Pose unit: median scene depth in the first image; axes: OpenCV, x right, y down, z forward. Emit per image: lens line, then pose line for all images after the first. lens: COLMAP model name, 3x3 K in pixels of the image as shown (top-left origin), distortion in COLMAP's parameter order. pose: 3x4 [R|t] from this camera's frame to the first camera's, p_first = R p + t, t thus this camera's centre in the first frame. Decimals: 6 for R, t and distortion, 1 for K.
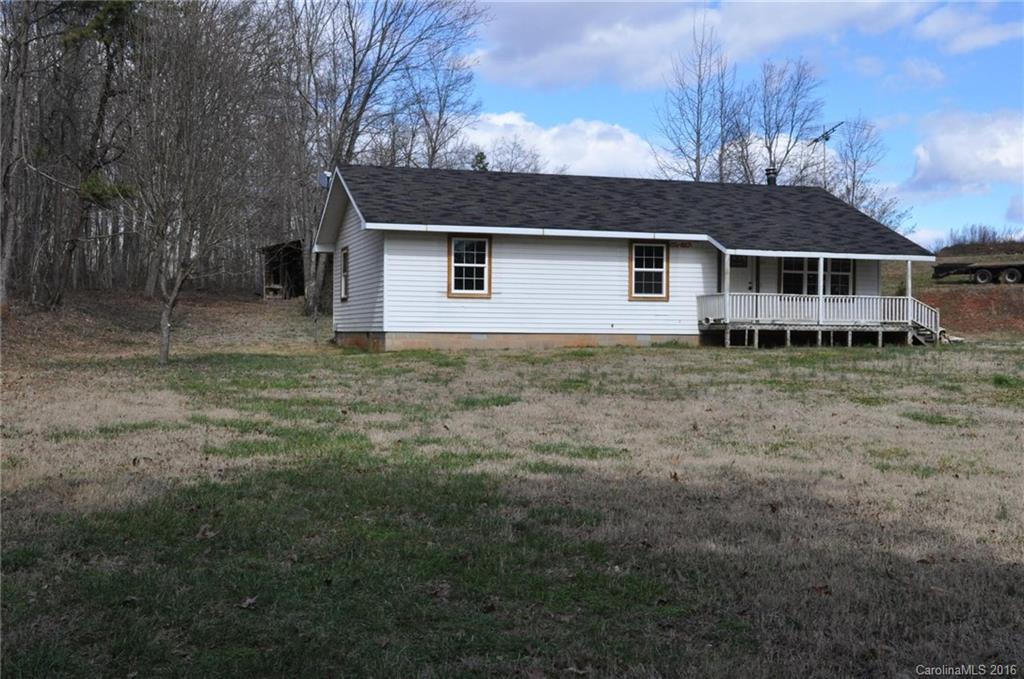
lens RADIAL K [[1210.8, 0, 518.8], [0, 1210.8, 338.1], [0, 0, 1]] dist [-0.029013, 0.000000]
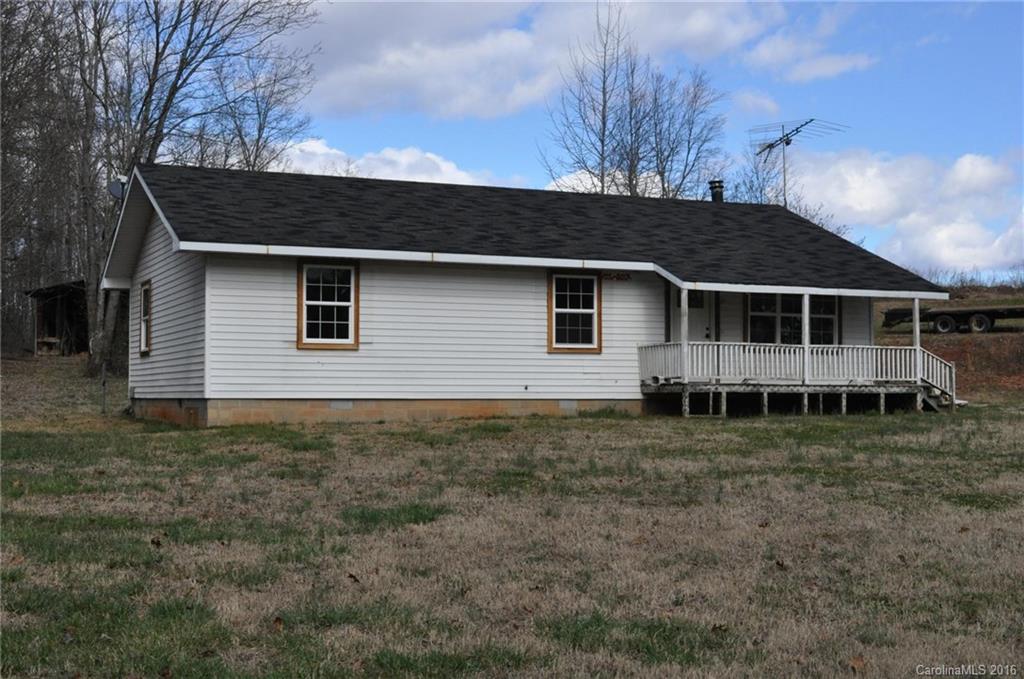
lens RADIAL K [[1399.5, 0, 507.7], [0, 1399.5, 340.0], [0, 0, 1]] dist [-0.014815, 0.000000]
pose [[0.993296, -0.002211, 0.115576, -0.029773], [0.007328, 0.999010, -0.043872, -0.002263], [-0.115365, 0.044425, 0.992329, 0.170774]]
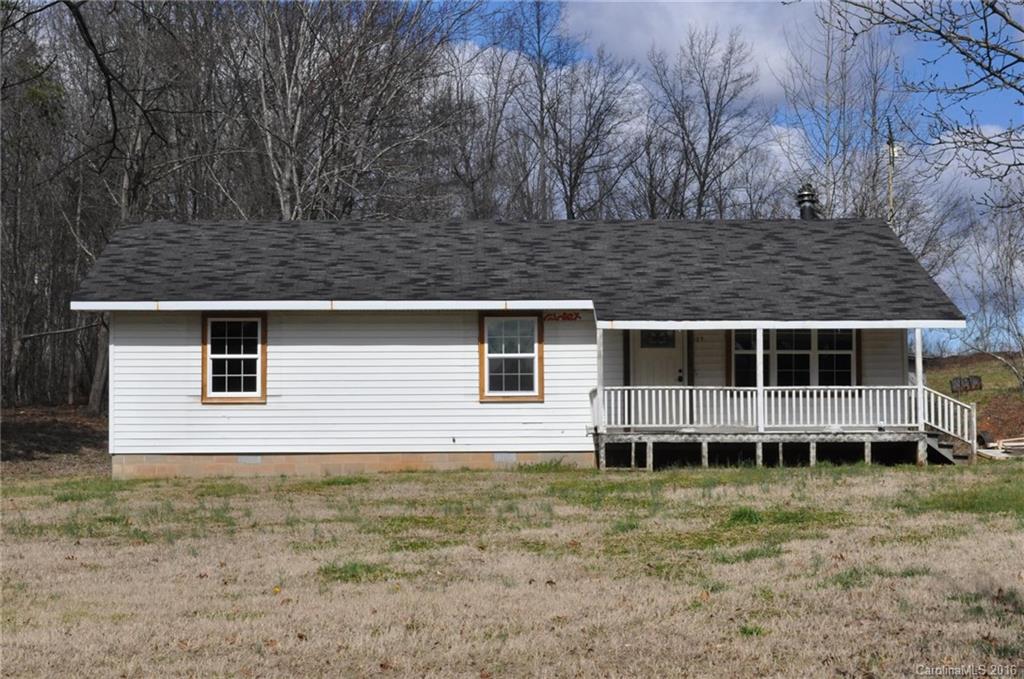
lens RADIAL K [[1768.5, 0, 511.0], [0, 1768.5, 339.3], [0, 0, 1]] dist [-0.020826, 0.000000]
pose [[0.961931, -0.031767, -0.271441, 0.374268], [0.012098, 0.997197, -0.073830, 0.006886], [0.273025, 0.067735, 0.959619, 0.059303]]
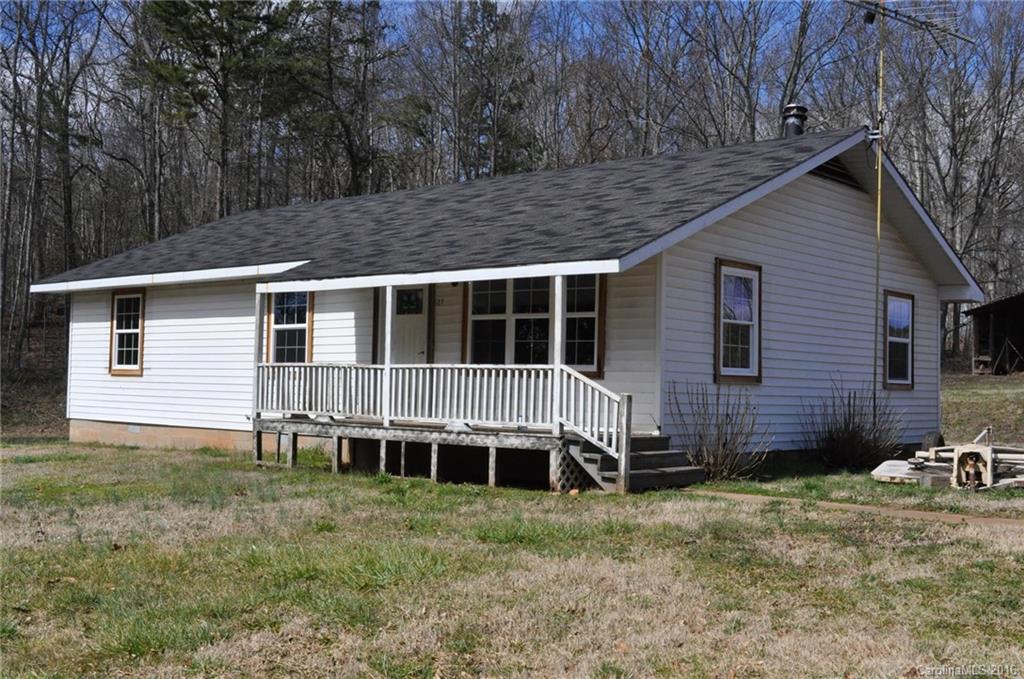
lens RADIAL K [[1208.1, 0, 509.7], [0, 1208.1, 342.0], [0, 0, 1]] dist [-0.118945, 0.000000]
pose [[0.519915, -0.031516, -0.853636, 0.670619], [-0.025967, 0.998274, -0.052672, -0.020468], [0.853823, 0.049552, 0.518200, 0.786590]]
